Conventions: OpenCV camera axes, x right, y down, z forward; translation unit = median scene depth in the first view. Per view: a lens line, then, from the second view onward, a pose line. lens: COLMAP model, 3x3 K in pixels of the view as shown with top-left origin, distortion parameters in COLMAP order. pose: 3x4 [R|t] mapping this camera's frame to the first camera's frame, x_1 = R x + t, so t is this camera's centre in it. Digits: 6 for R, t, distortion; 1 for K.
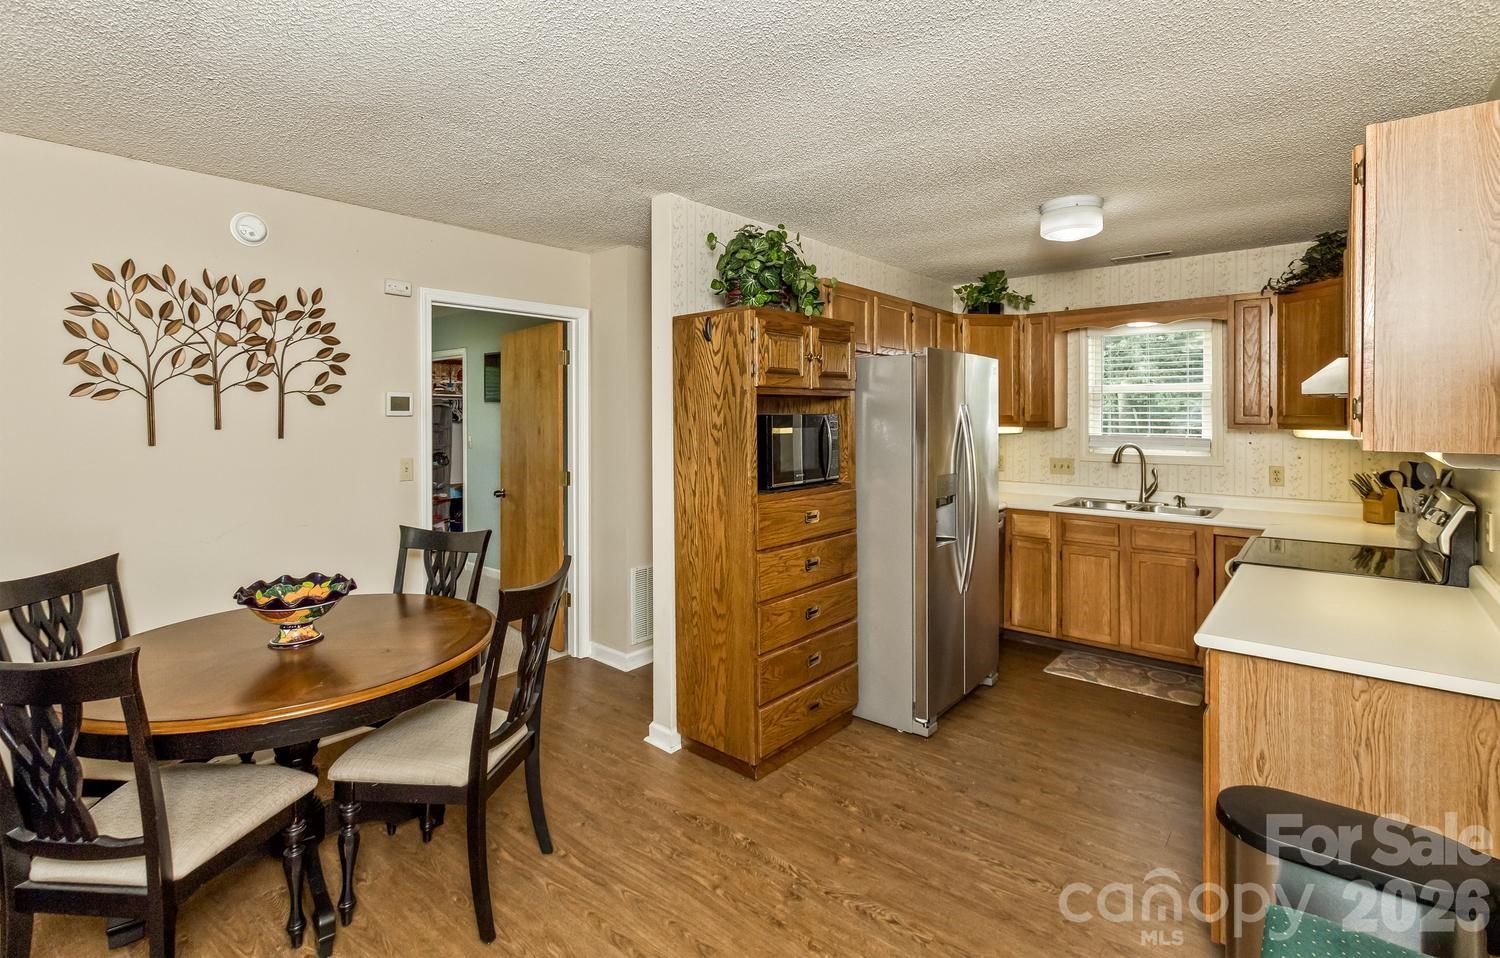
lens RADIAL K [[700.2, 0, 753.2], [0, 700.2, 412.9], [0, 0, 1]] dist [-0.000045, -0.000093]
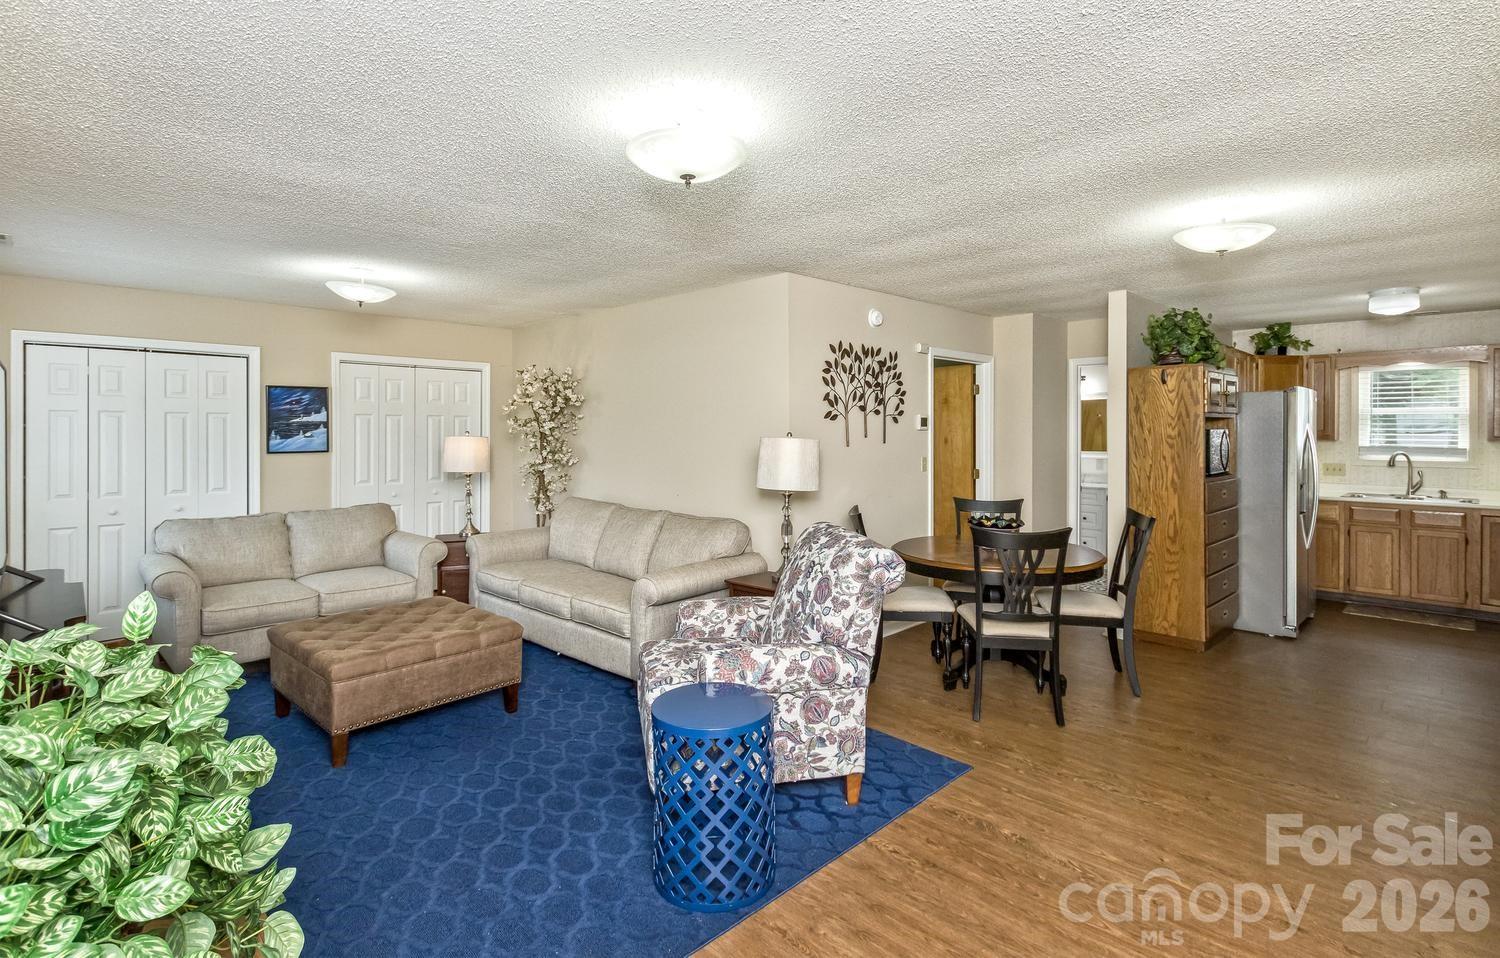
lens RADIAL K [[710.4, 0, 755.7], [0, 710.4, 435.9], [0, 0, 1]] dist [-0.001055, -0.000887]
pose [[0.994550, 0.002508, -0.104235, -0.662602], [-0.001626, 0.999962, 0.008546, 0.003954], [0.104252, -0.008330, 0.994516, -0.583138]]
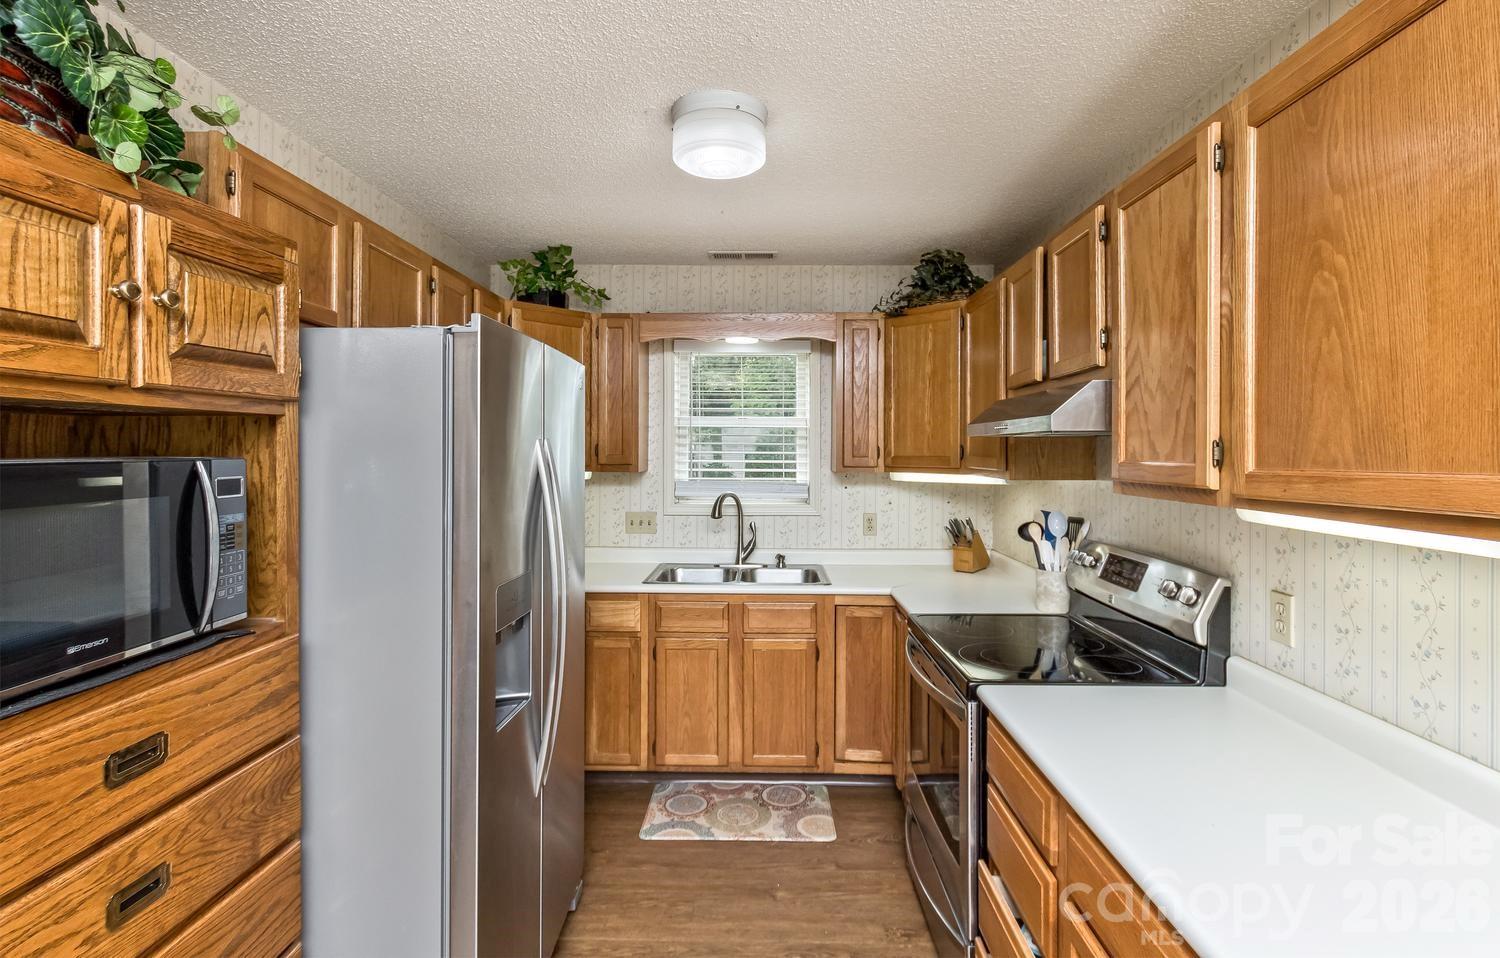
lens RADIAL K [[698.0, 0, 757.0], [0, 698.0, 451.3], [0, 0, 1]] dist [-0.000016, -0.000101]
pose [[0.775886, 0.003137, 0.630865, 0.085052], [-0.005872, 0.999980, 0.002250, -0.003998], [-0.630846, -0.005450, 0.775889, 0.447776]]
